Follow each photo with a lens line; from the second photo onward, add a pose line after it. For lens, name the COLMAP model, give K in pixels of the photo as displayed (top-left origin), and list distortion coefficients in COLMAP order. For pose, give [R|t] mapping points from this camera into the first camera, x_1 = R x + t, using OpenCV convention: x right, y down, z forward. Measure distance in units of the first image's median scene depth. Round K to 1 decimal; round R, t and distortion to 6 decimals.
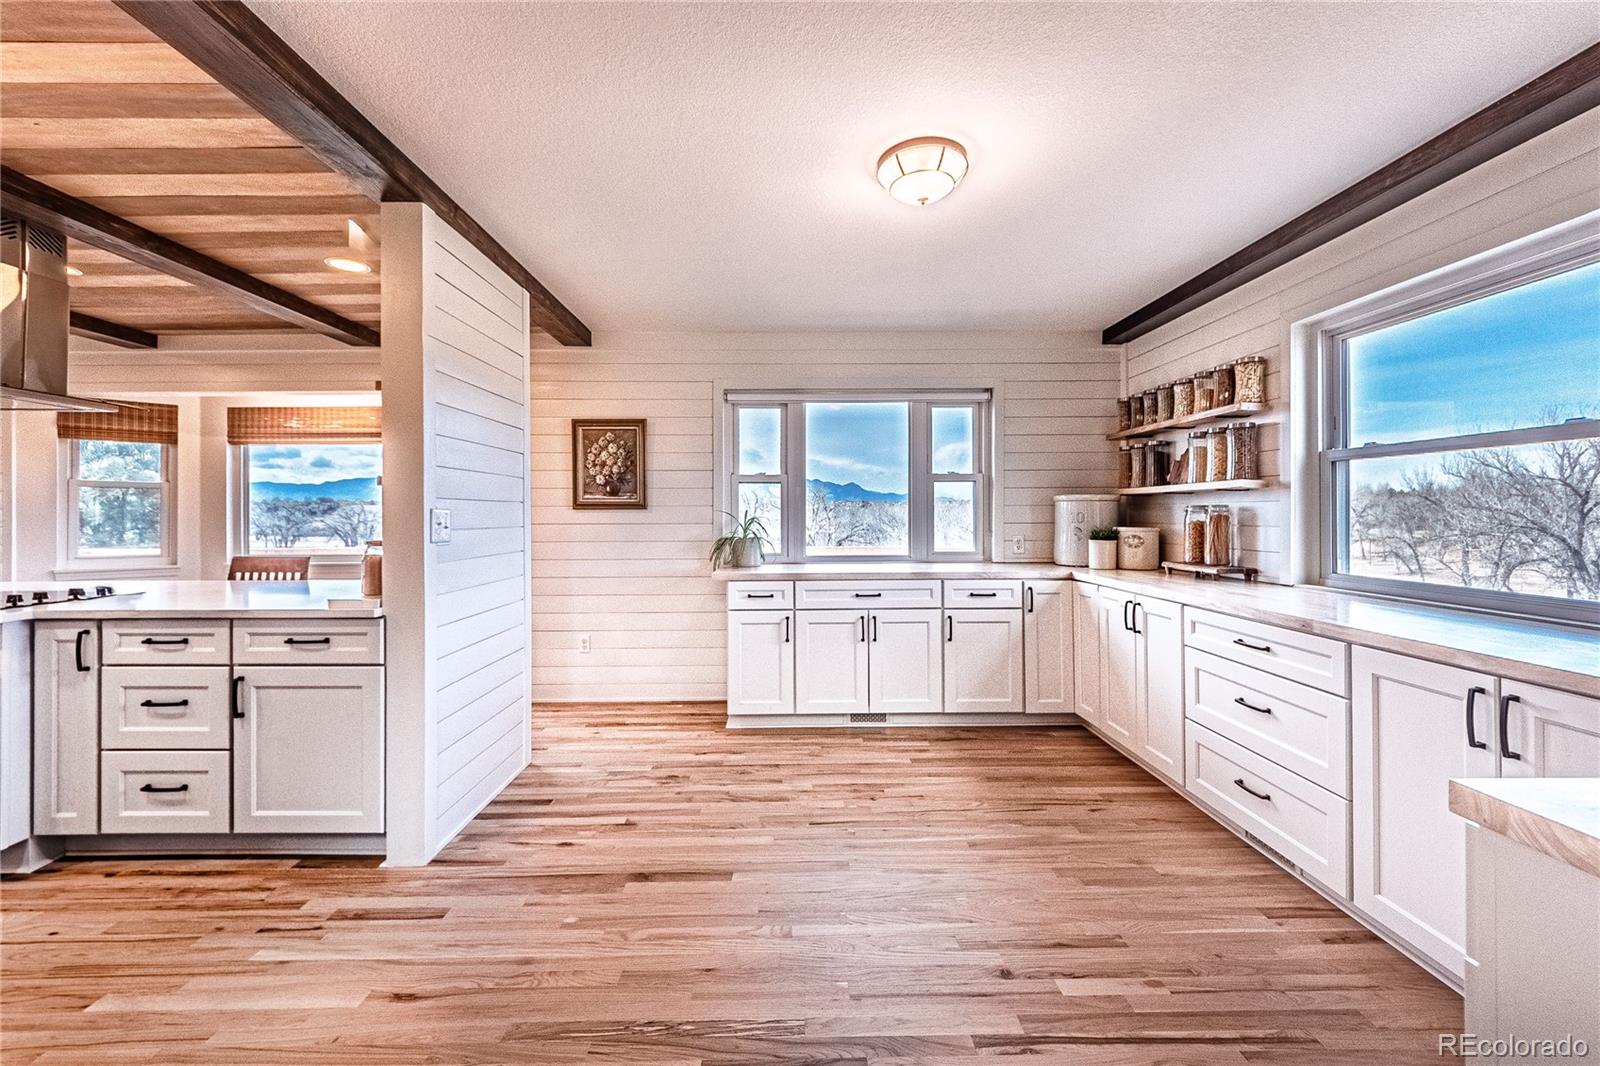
lens RADIAL K [[618.2, 0, 802.1], [0, 618.2, 518.9], [0, 0, 1]] dist [0.003881, -0.002468]
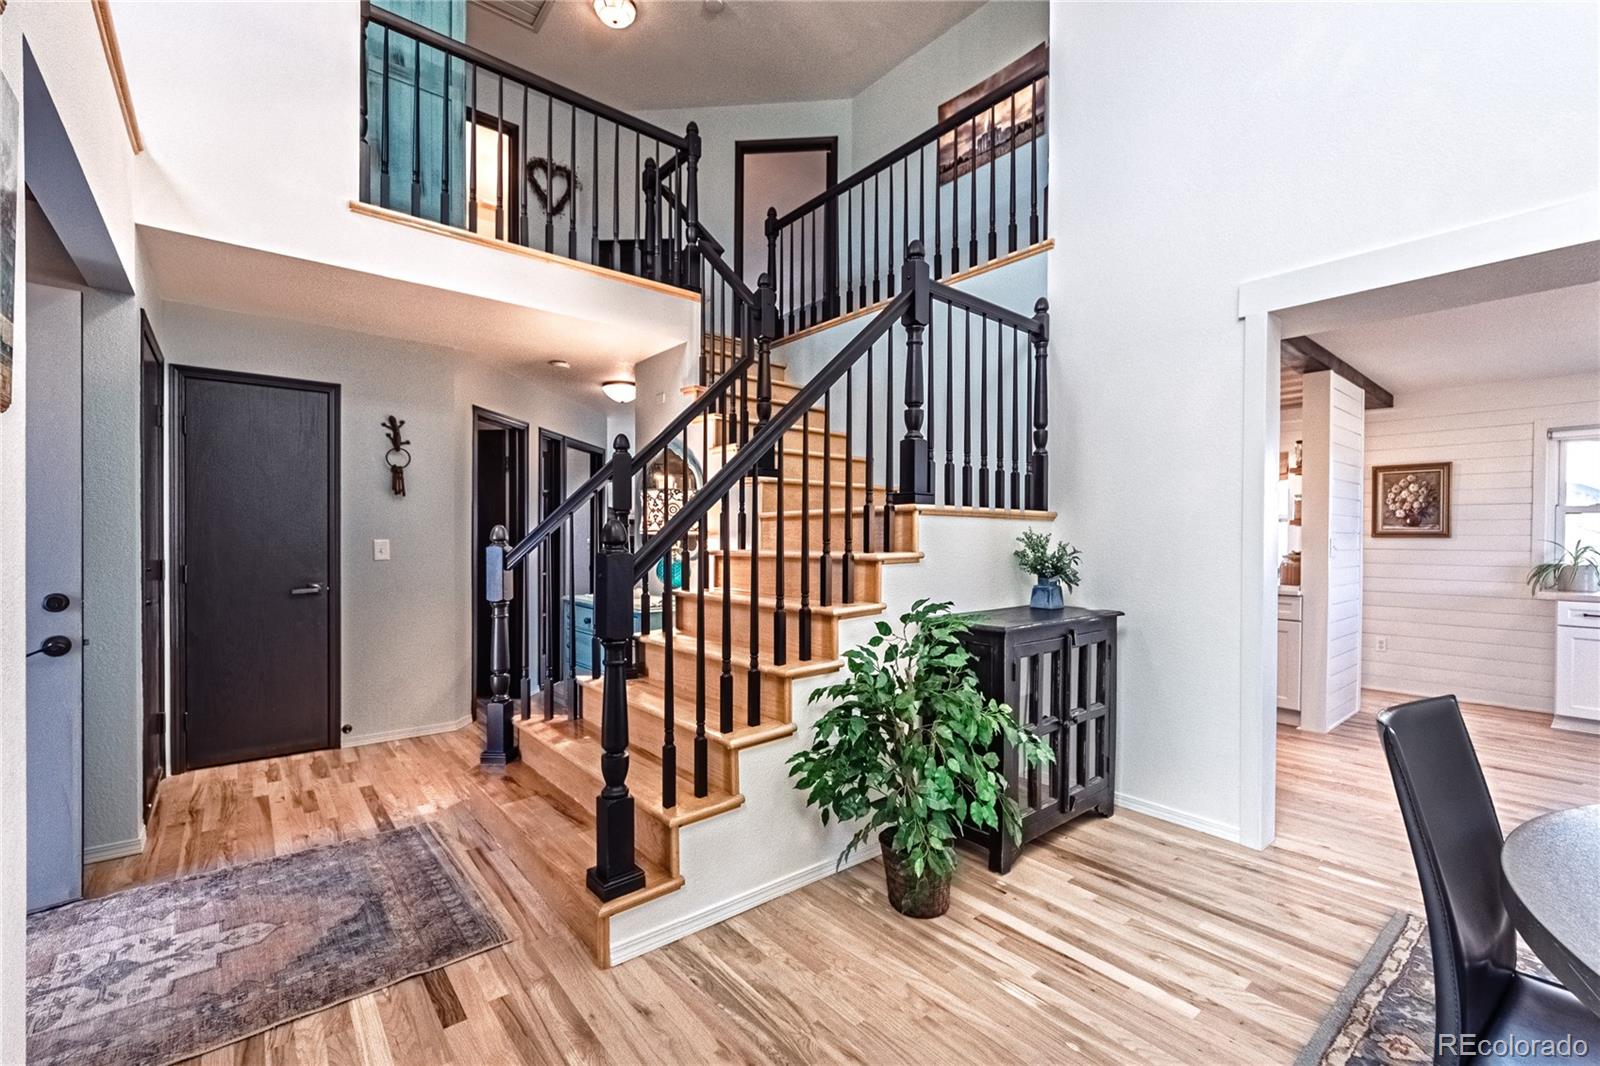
lens RADIAL K [[688.1, 0, 805.4], [0, 688.1, 539.8], [0, 0, 1]] dist [0.002876, 0.000803]
pose [[0.628955, 0.011729, -0.777353, 0.000396], [-0.016835, 0.999857, 0.001465, 0.009767], [0.777259, 0.012166, 0.629063, -1.049336]]
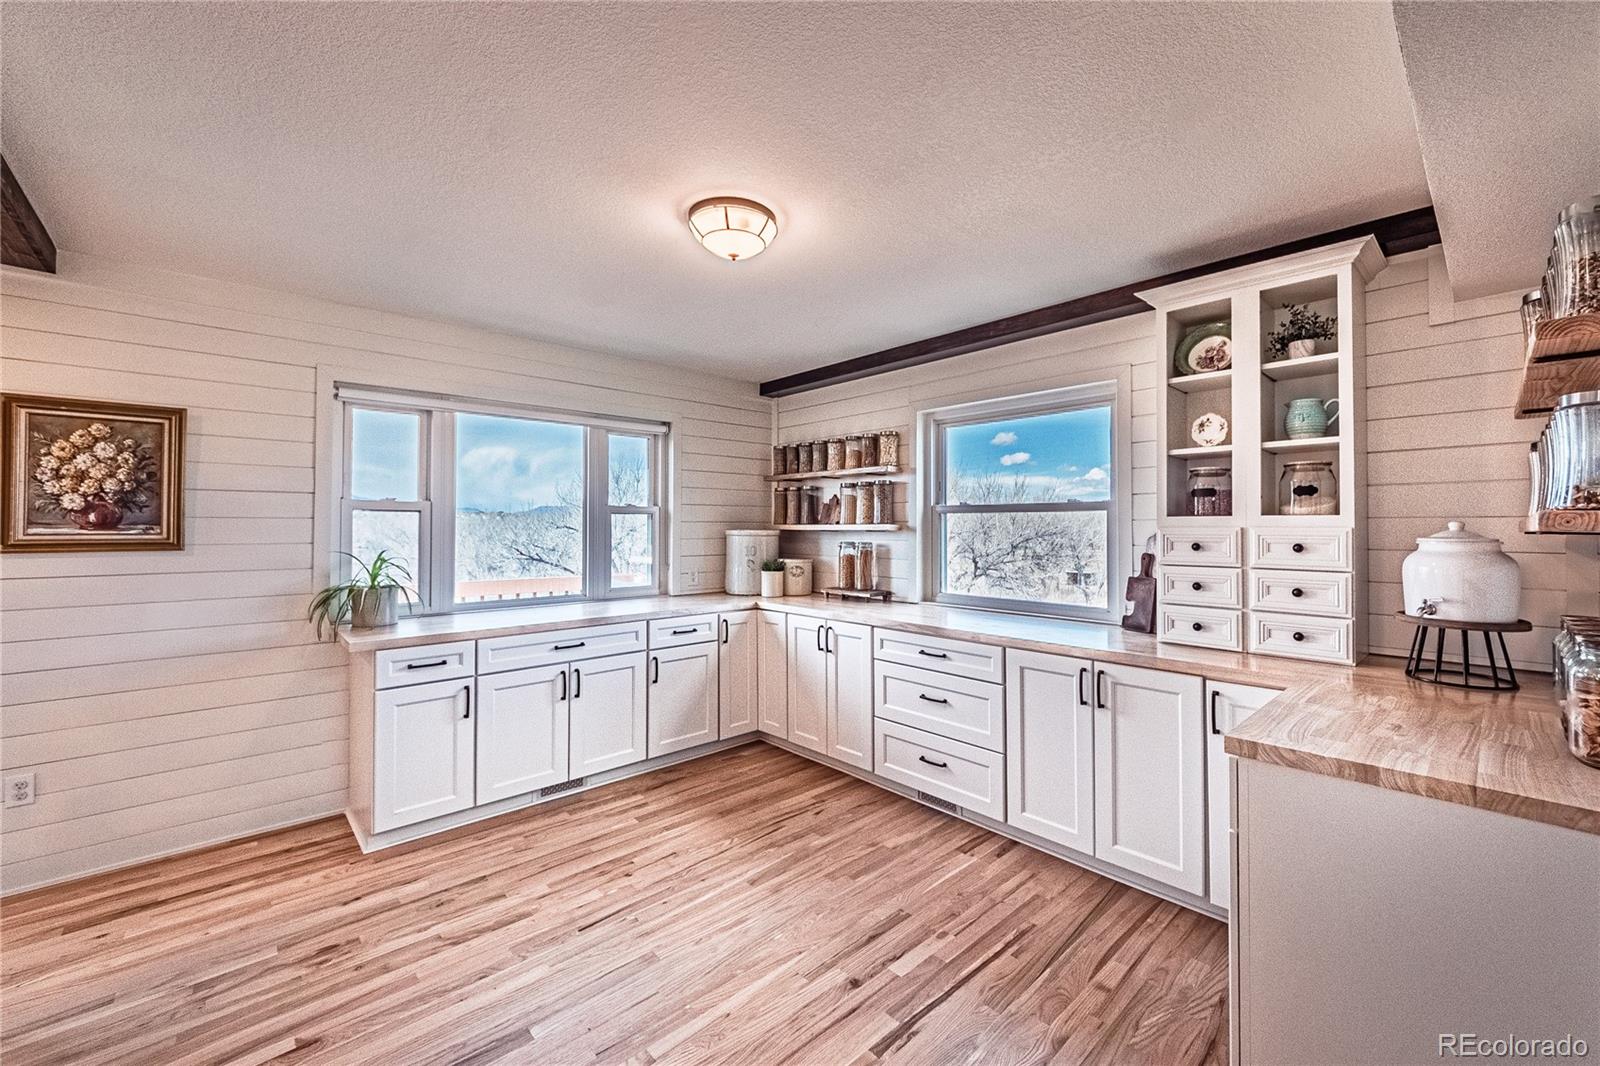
lens RADIAL K [[633.5, 0, 820.9], [0, 633.5, 521.3], [0, 0, 1]] dist [0.004432, -0.001892]
pose [[0.741310, 0.009924, 0.671090, -0.266980], [0.001703, 0.999860, -0.016668, -0.043784], [-0.671161, 0.013499, 0.741189, 0.096835]]
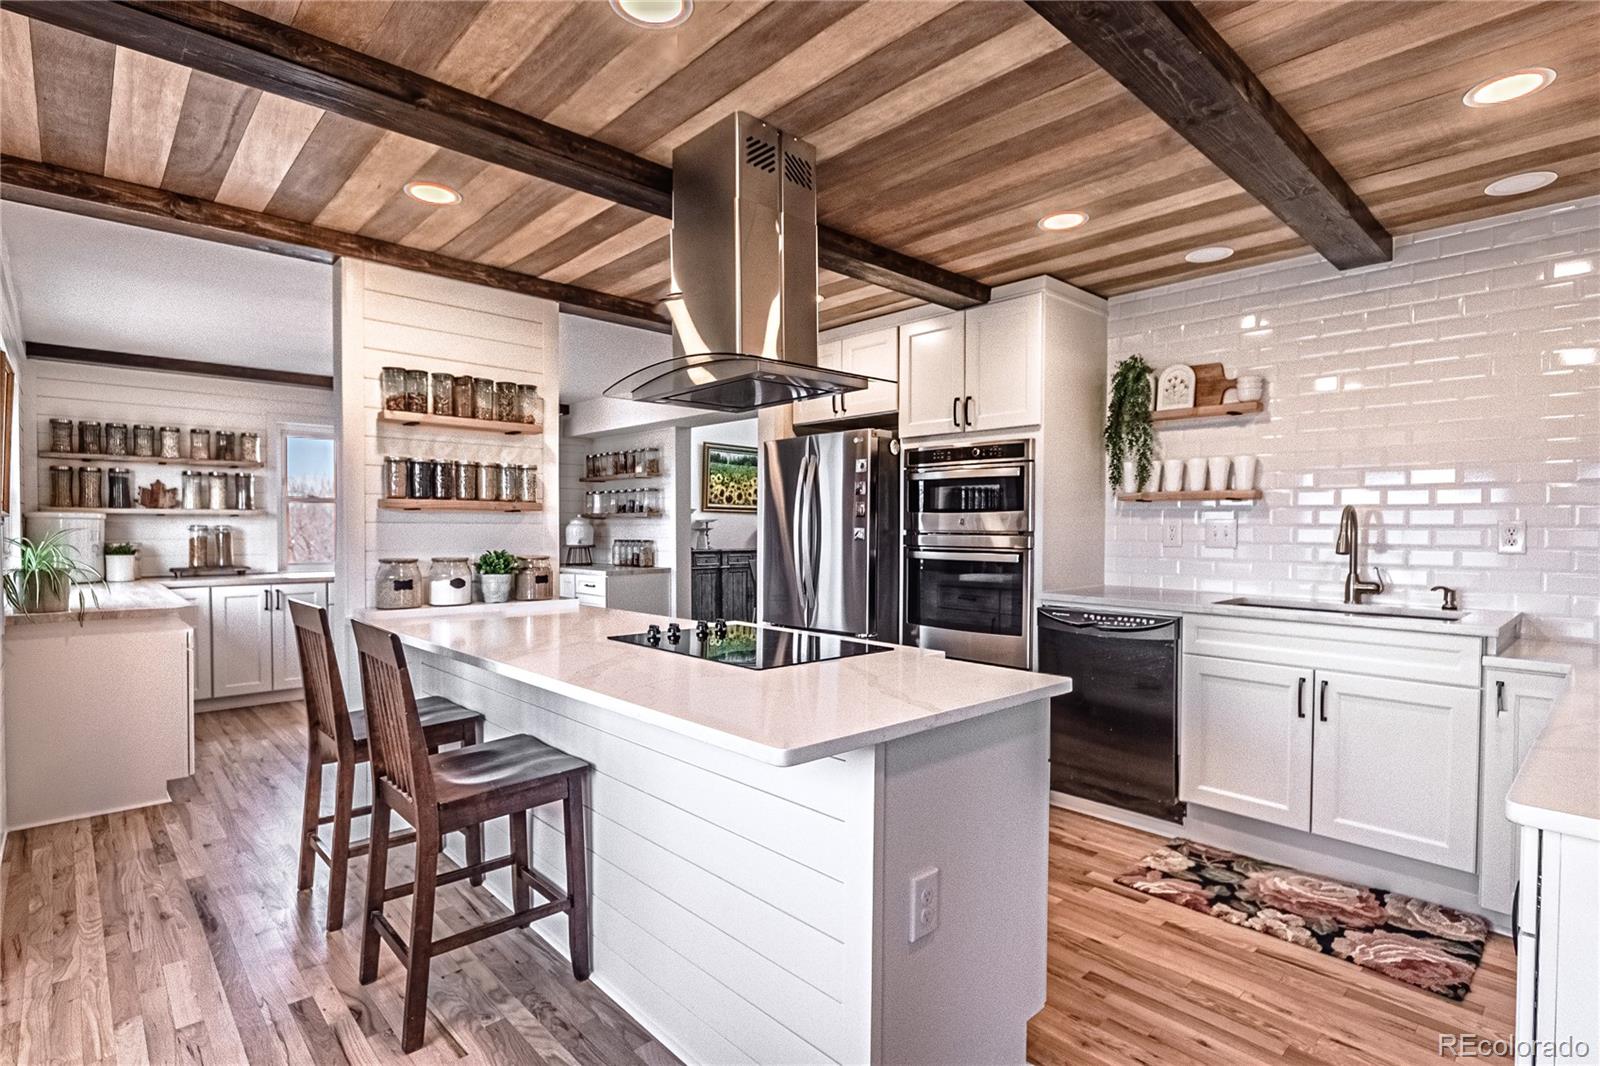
lens RADIAL K [[775.1, 0, 832.5], [0, 775.1, 551.6], [0, 0, 1]] dist [-0.005259, -0.000426]
pose [[-0.697305, -0.021427, 0.716454, -1.646392], [0.004060, 0.999419, 0.033842, -0.015899], [-0.716763, 0.026506, -0.696813, 1.244048]]
